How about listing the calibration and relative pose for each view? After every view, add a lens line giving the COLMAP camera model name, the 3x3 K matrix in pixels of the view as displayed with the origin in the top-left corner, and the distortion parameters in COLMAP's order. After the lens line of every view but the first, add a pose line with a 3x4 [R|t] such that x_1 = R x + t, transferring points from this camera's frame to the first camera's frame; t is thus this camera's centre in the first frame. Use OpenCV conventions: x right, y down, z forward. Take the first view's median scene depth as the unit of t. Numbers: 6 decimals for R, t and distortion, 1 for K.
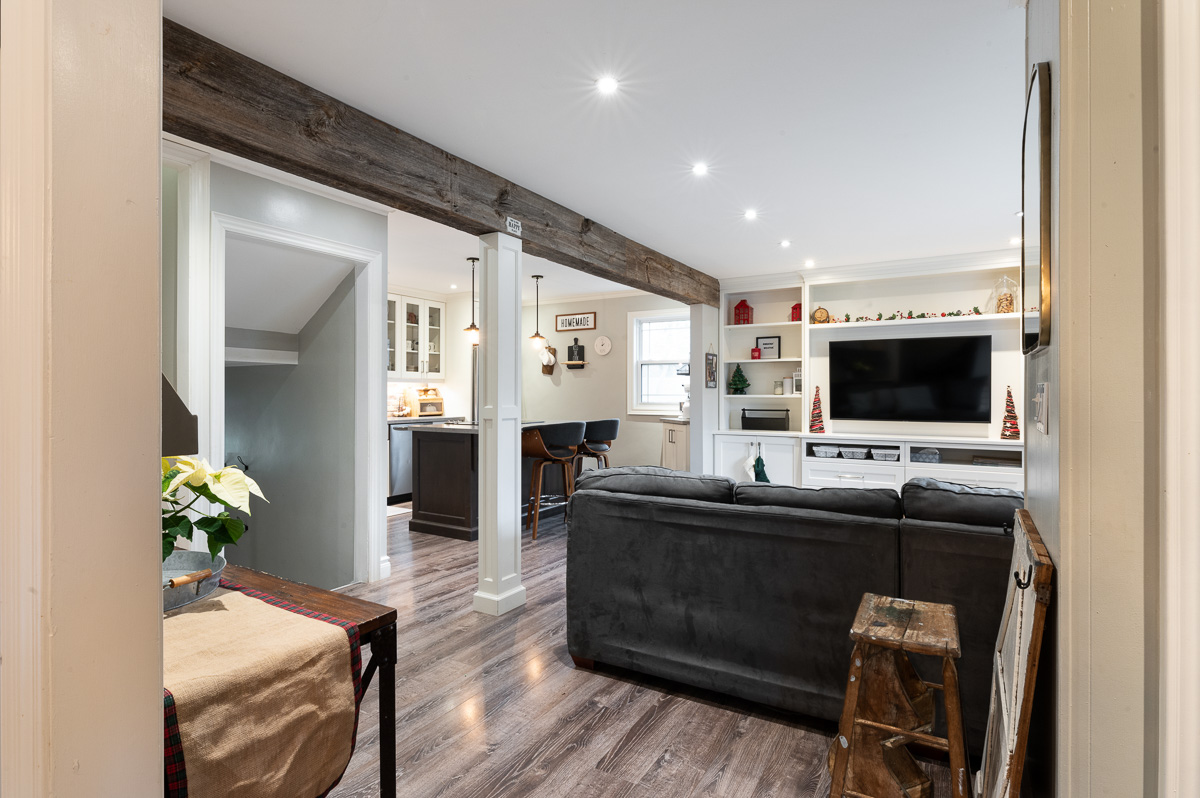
lens RADIAL K [[590.1, 0, 597.5], [0, 590.1, 393.8], [0, 0, 1]] dist [0.004211, 0.000197]
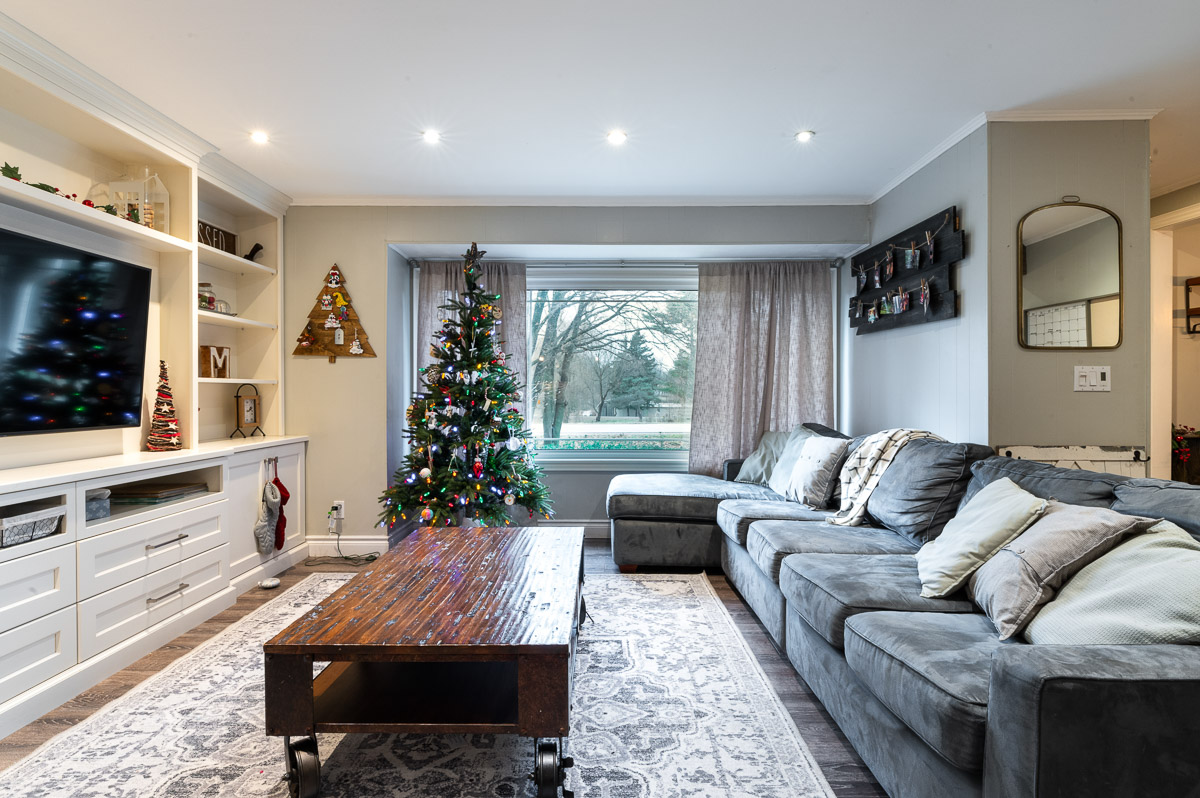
lens RADIAL K [[590.1, 0, 606.5], [0, 590.1, 395.1], [0, 0, 1]] dist [0.004211, 0.000197]
pose [[-0.525148, -0.004537, 0.850999, -0.031299], [0.002271, 0.999975, 0.006733, 0.016423], [-0.851008, 0.005469, -0.525125, 0.844236]]
